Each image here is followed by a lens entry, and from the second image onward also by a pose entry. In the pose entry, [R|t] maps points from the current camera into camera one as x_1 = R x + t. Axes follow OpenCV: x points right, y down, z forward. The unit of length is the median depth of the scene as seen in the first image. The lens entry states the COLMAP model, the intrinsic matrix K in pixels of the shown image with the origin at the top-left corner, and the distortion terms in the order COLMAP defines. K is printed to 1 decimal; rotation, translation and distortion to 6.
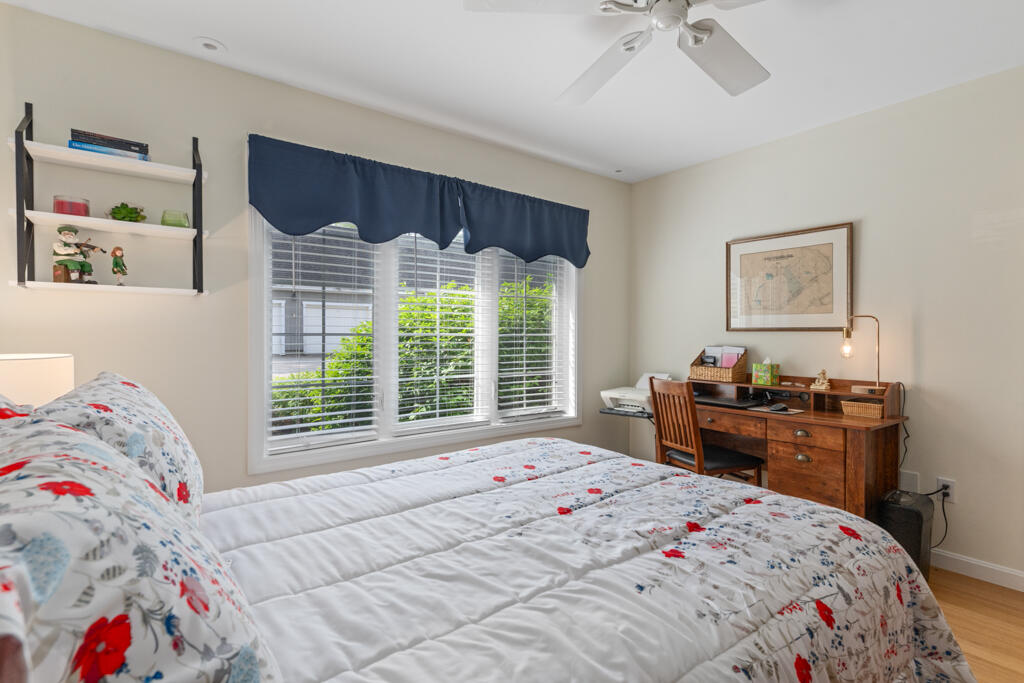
lens RADIAL K [[494.9, 0, 511.6], [0, 494.9, 336.9], [0, 0, 1]] dist [0.003660, 0.000690]
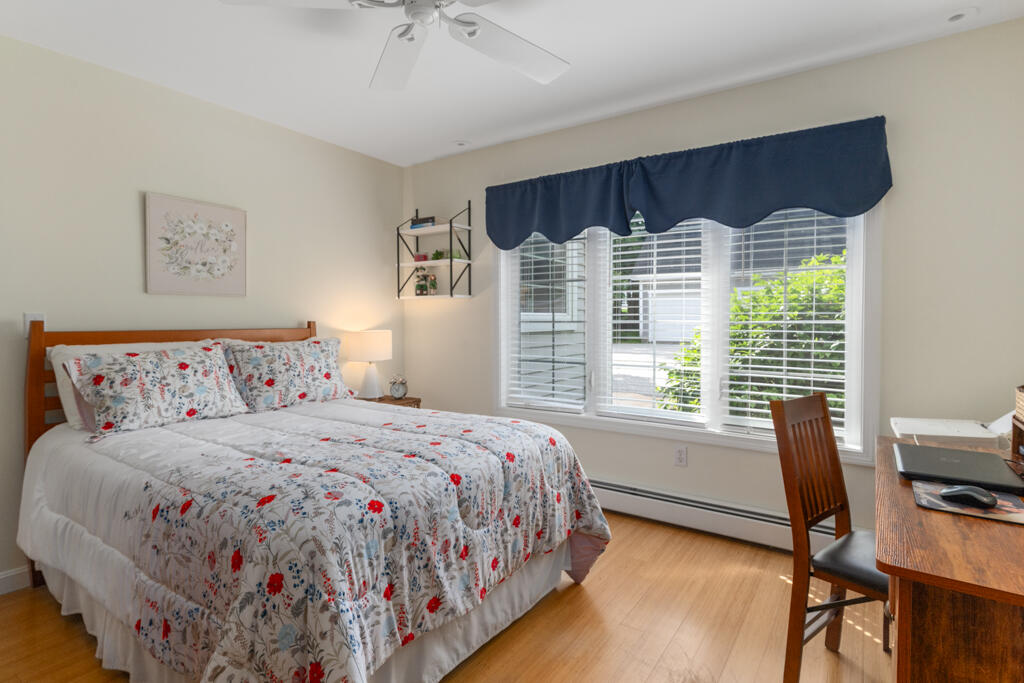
lens RADIAL K [[509.5, 0, 512.4], [0, 509.5, 338.2], [0, 0, 1]] dist [0.010051, -0.001331]
pose [[0.313675, 0.030384, -0.949044, 1.142093], [-0.005694, 0.999530, 0.030119, -0.001425], [0.949513, -0.004044, 0.313700, 0.693202]]
